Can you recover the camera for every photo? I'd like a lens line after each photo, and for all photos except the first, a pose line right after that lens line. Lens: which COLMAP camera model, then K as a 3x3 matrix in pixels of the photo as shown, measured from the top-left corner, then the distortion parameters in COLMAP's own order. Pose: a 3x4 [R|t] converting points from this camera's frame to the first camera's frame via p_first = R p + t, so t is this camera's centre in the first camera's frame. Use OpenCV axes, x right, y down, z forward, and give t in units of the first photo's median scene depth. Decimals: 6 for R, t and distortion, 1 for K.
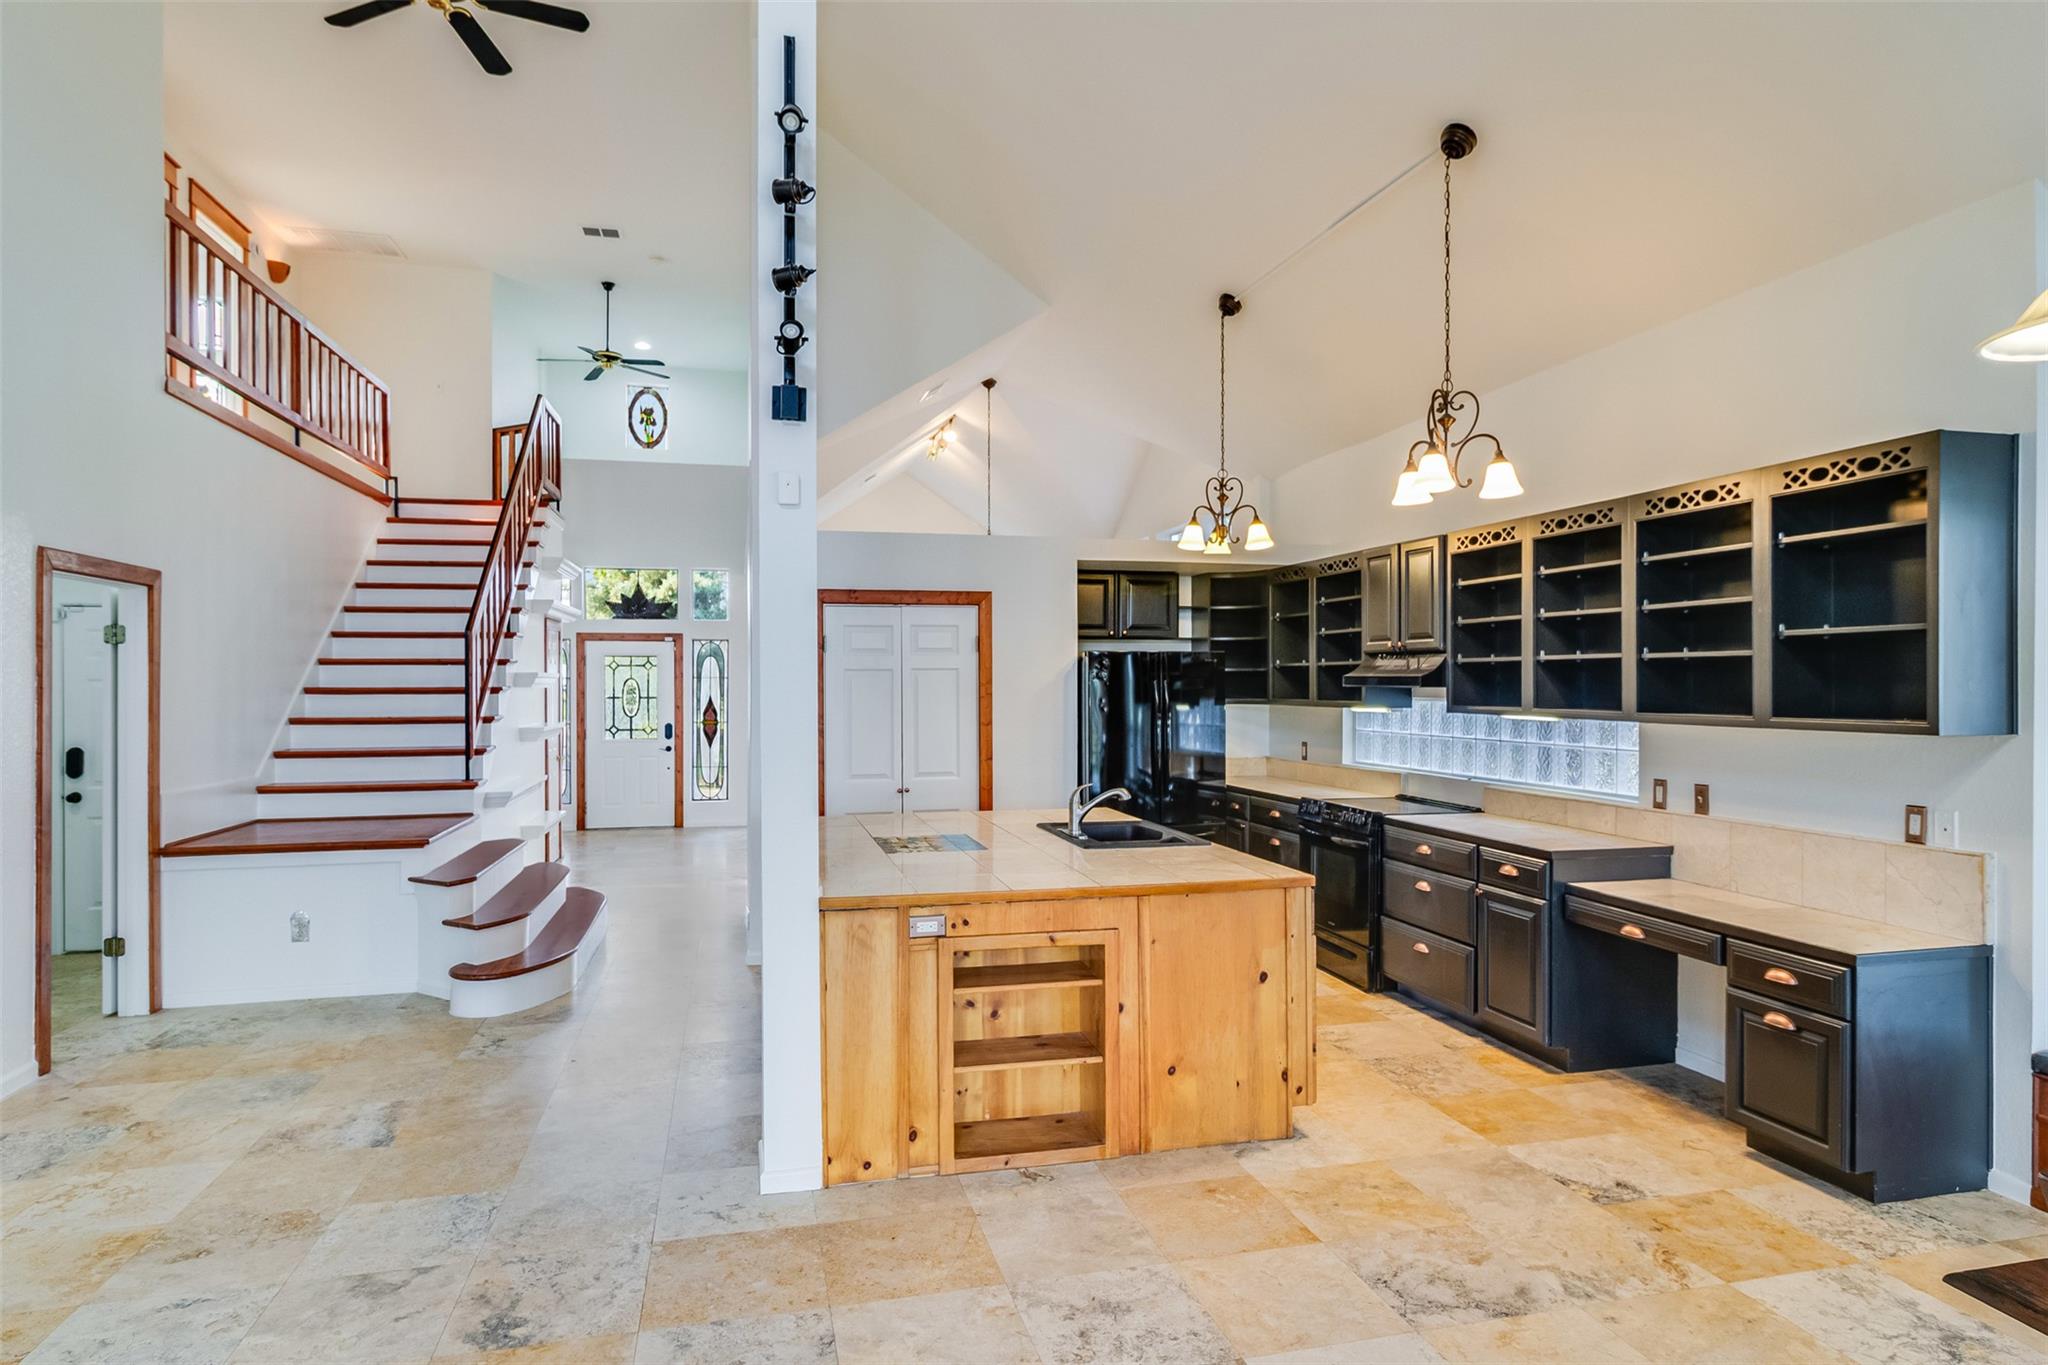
lens RADIAL K [[1155.9, 0, 1030.3], [0, 1155.9, 685.8], [0, 0, 1]] dist [-0.006183, 0.000470]
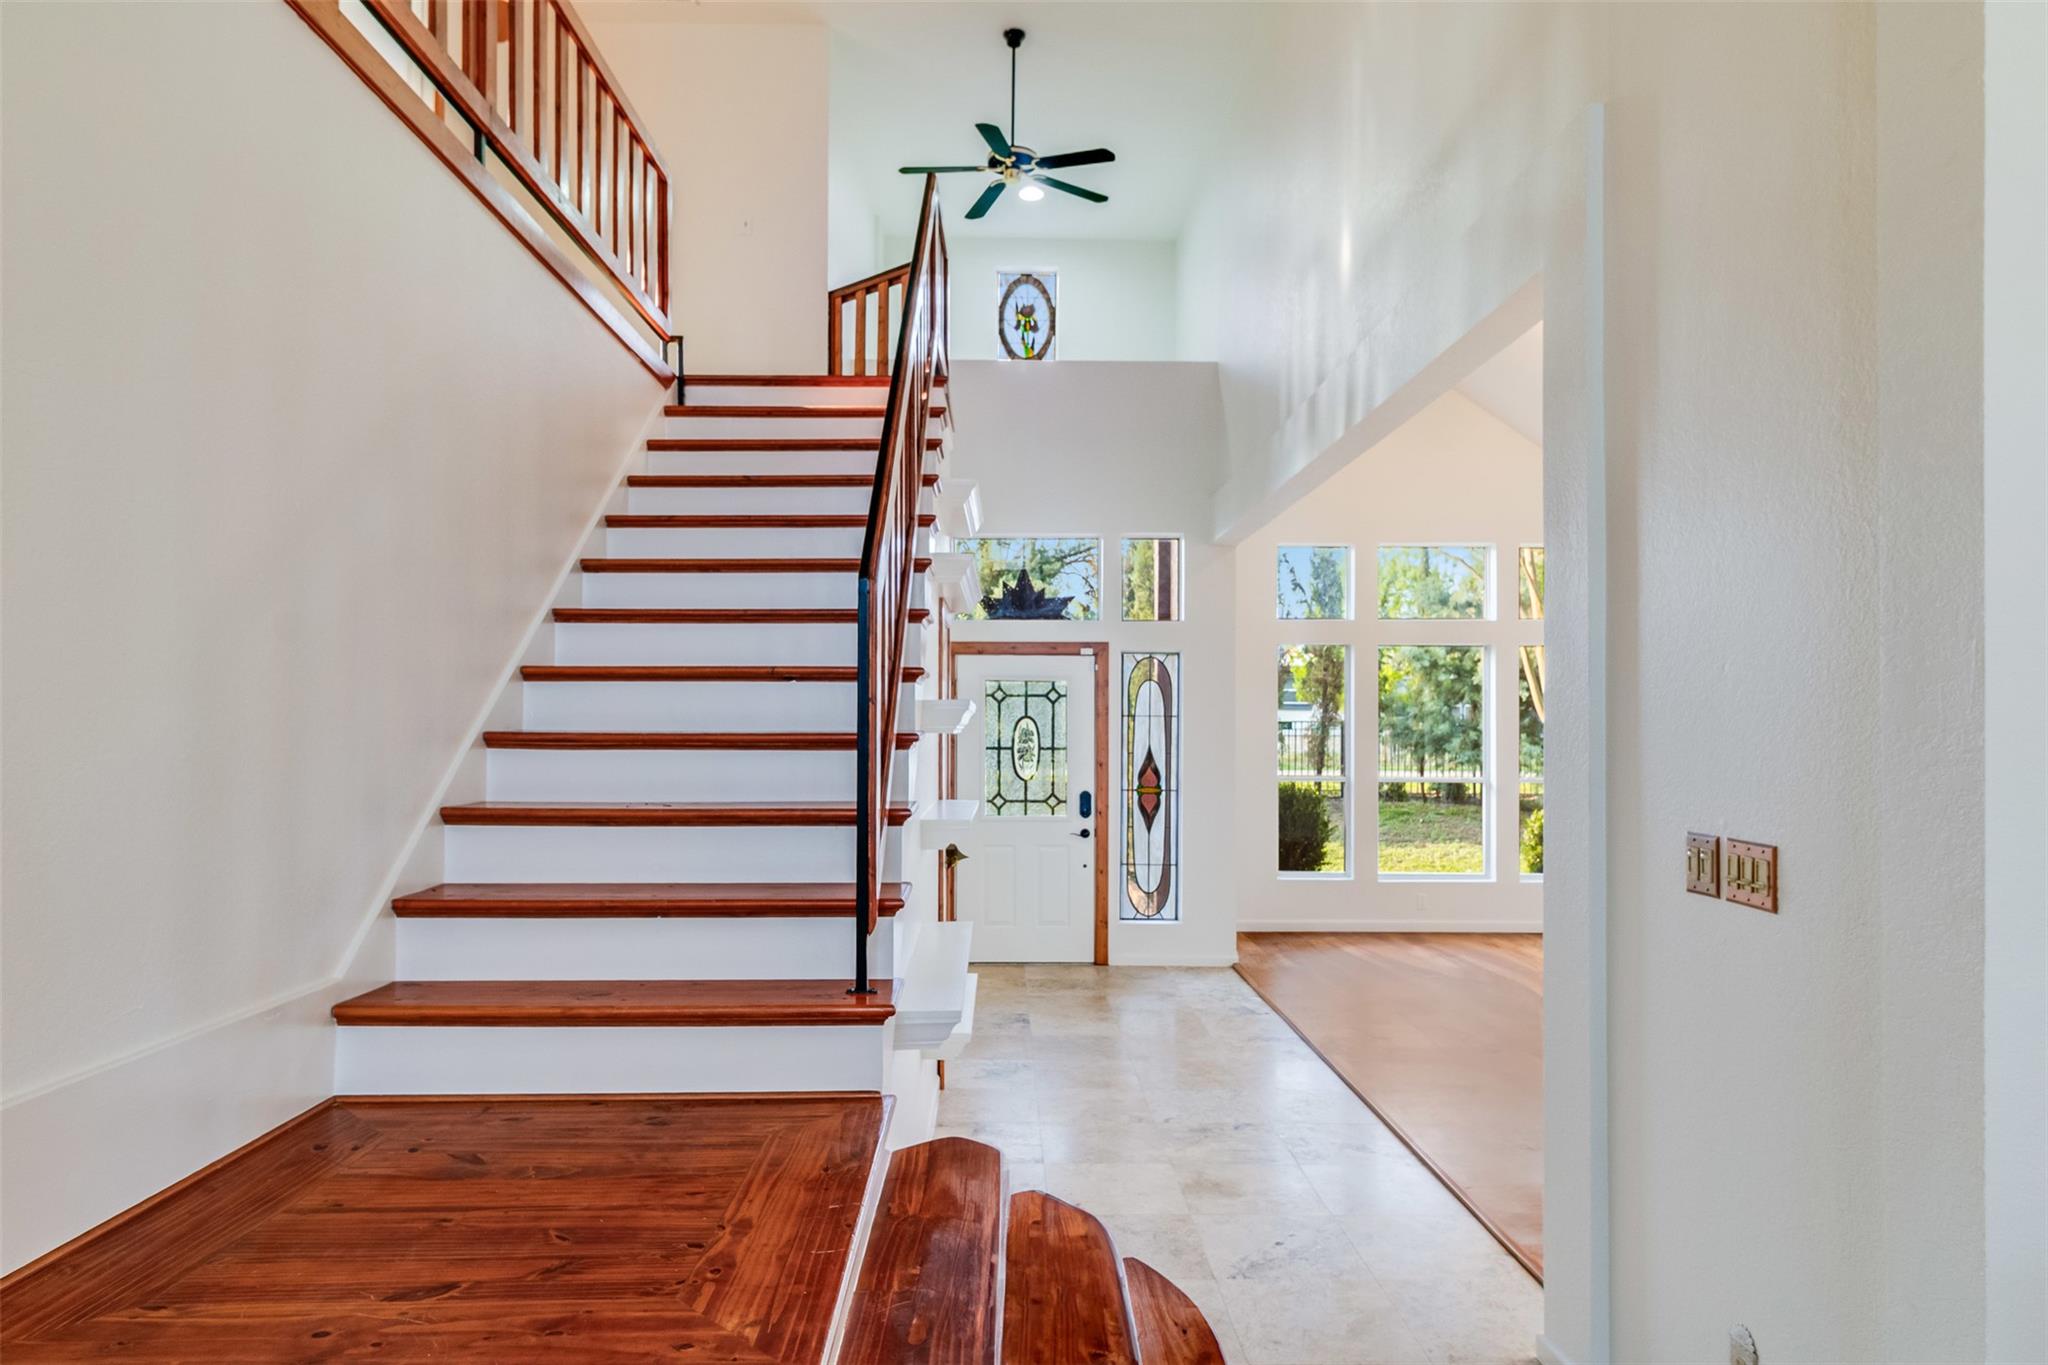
lens RADIAL K [[1236.4, 0, 1008.4], [0, 1236.4, 702.8], [0, 0, 1]] dist [0.010013, -0.004807]
pose [[0.972720, 0.000554, -0.231981, -0.465253], [-0.005265, 0.999792, -0.019688, -0.001912], [0.231921, 0.020372, 0.972521, 0.831930]]
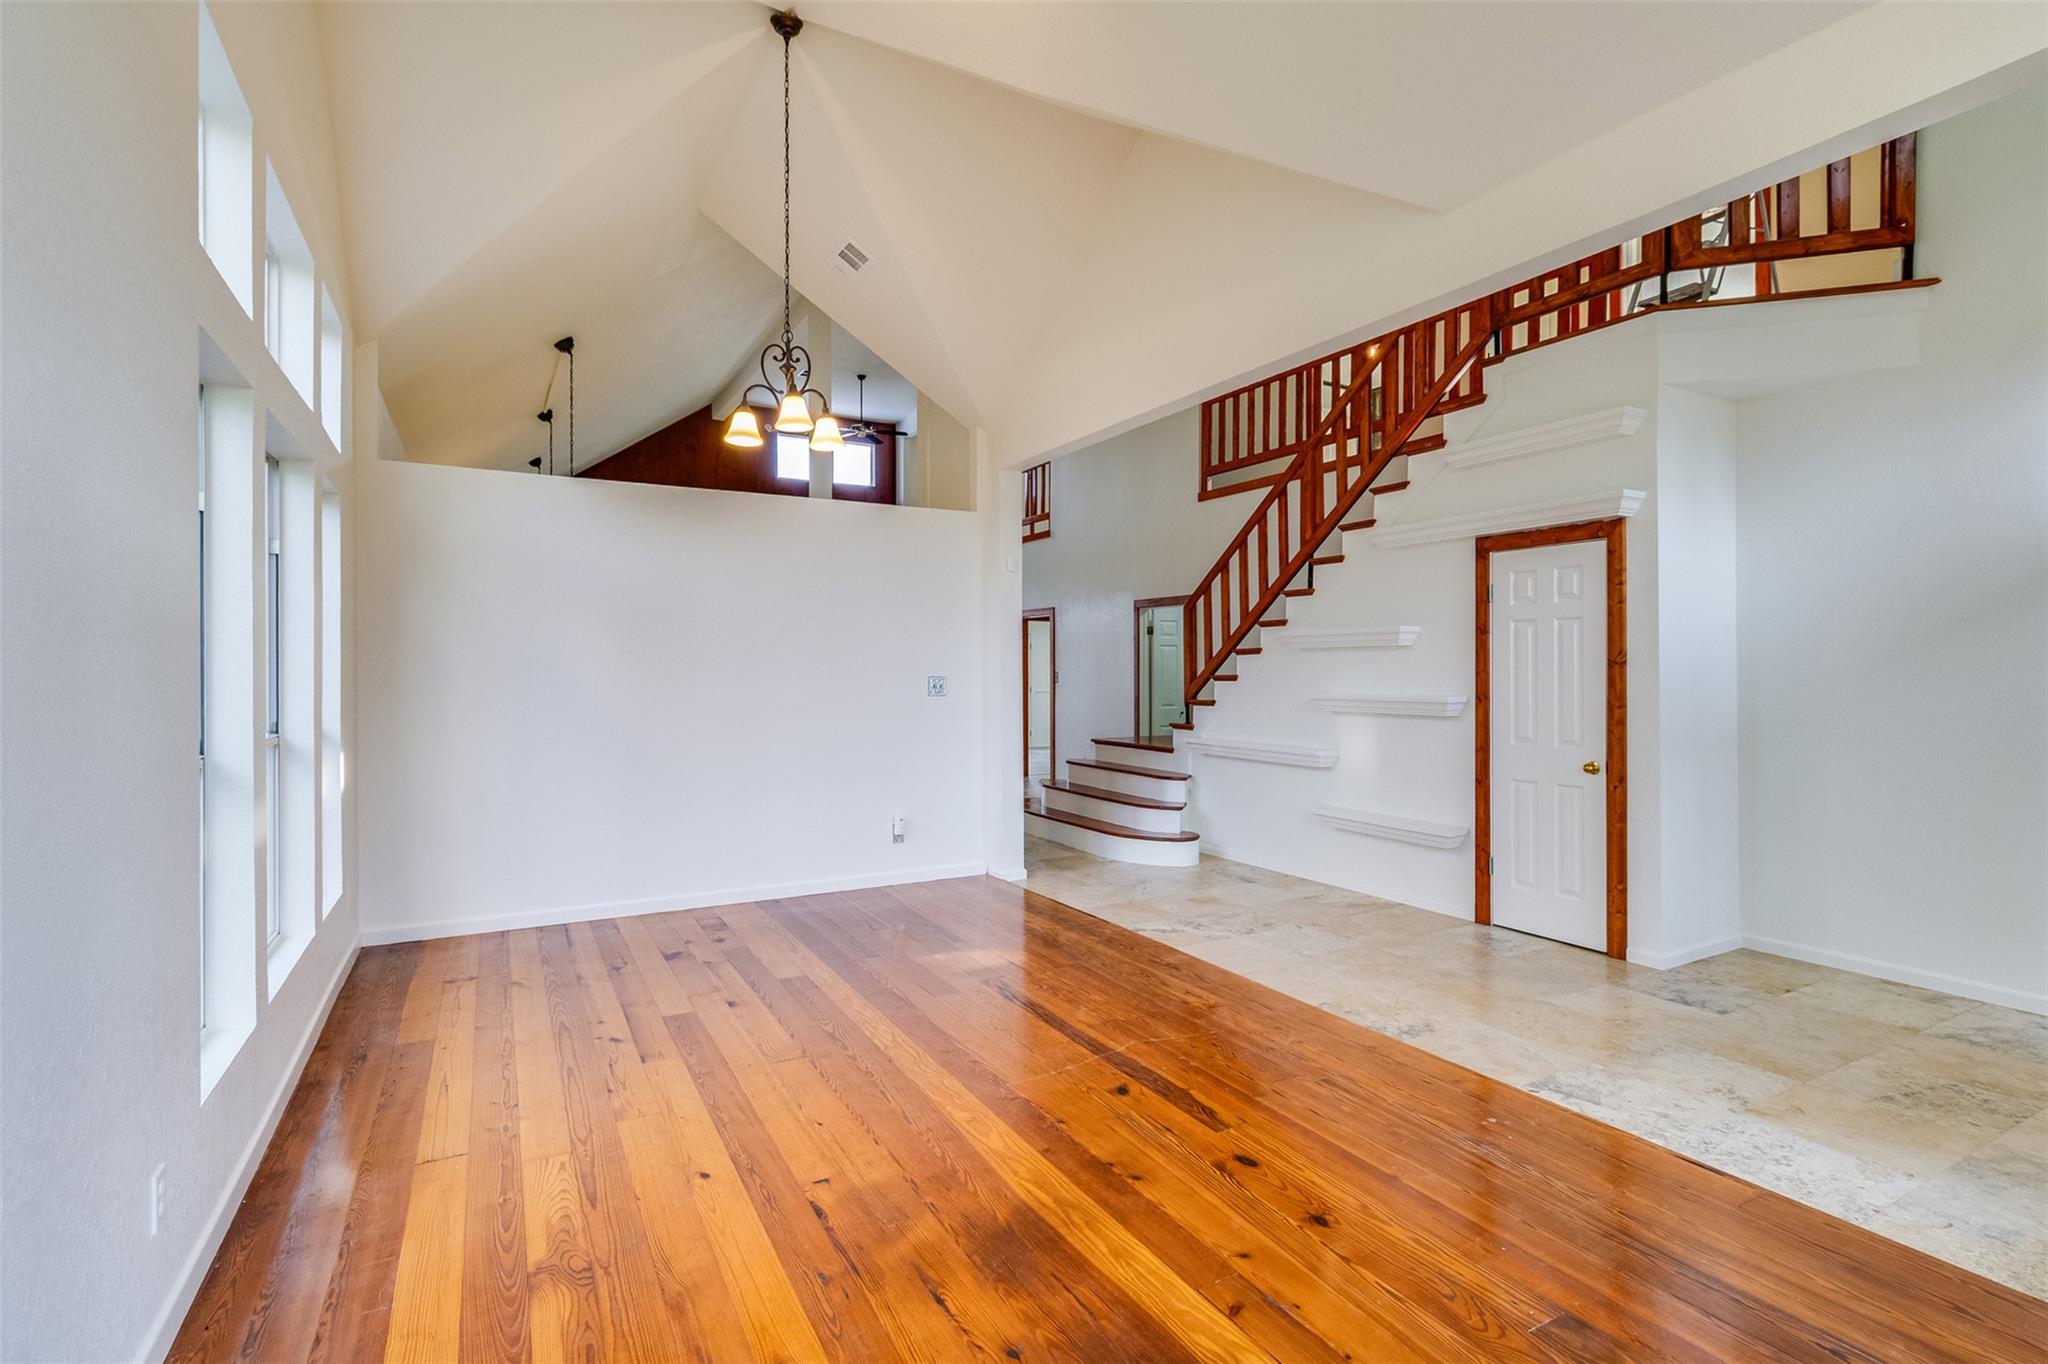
lens RADIAL K [[951.7, 0, 998.1], [0, 951.7, 667.4], [0, 0, 1]] dist [-0.000843, 0.000485]
pose [[-0.971126, 0.002304, -0.238557, -0.045651], [0.002969, 0.999993, -0.002429, 0.026335], [0.238549, -0.003067, -0.971126, 2.595560]]
